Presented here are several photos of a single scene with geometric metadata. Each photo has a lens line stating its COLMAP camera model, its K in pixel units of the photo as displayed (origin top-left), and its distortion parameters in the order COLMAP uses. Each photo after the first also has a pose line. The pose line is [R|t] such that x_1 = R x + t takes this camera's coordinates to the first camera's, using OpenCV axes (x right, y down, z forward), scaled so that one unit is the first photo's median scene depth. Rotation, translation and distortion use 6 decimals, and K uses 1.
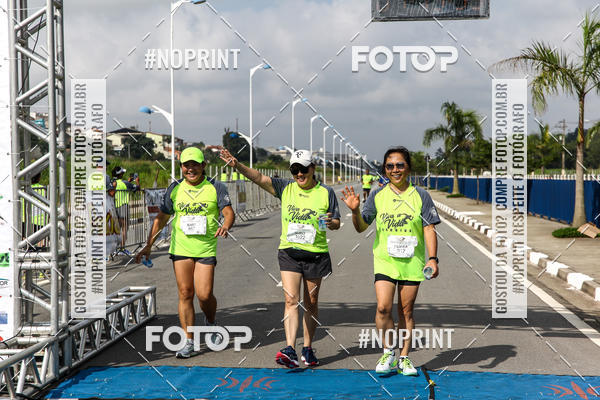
lens RADIAL K [[1282.9, 0, 298.7], [0, 1282.9, 199.6], [0, 0, 1]] dist [0.321282, -0.015196]
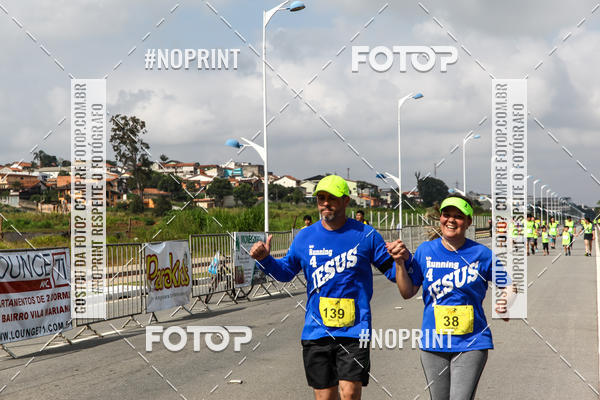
lens RADIAL K [[1172.5, 0, 302.9], [0, 1172.5, 200.0], [0, 0, 1]] dist [0.246011, -0.337951]
pose [[0.982177, -0.013419, -0.187479, 0.063185], [0.006463, 0.999270, -0.037666, -0.005580], [0.187847, 0.035783, 0.981546, 0.282645]]
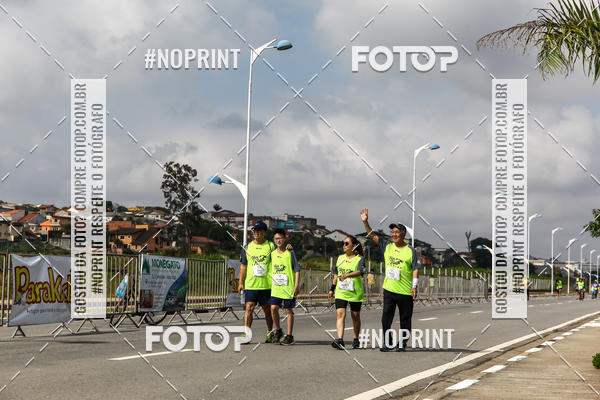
lens RADIAL K [[1172.5, 0, 302.9], [0, 1172.5, 200.0], [0, 0, 1]] dist [0.246011, -0.337951]
pose [[0.966352, 0.017015, -0.256660, 0.123908], [-0.040812, 0.995312, -0.087681, 0.005522], [0.253965, 0.095205, 0.962516, 0.307183]]
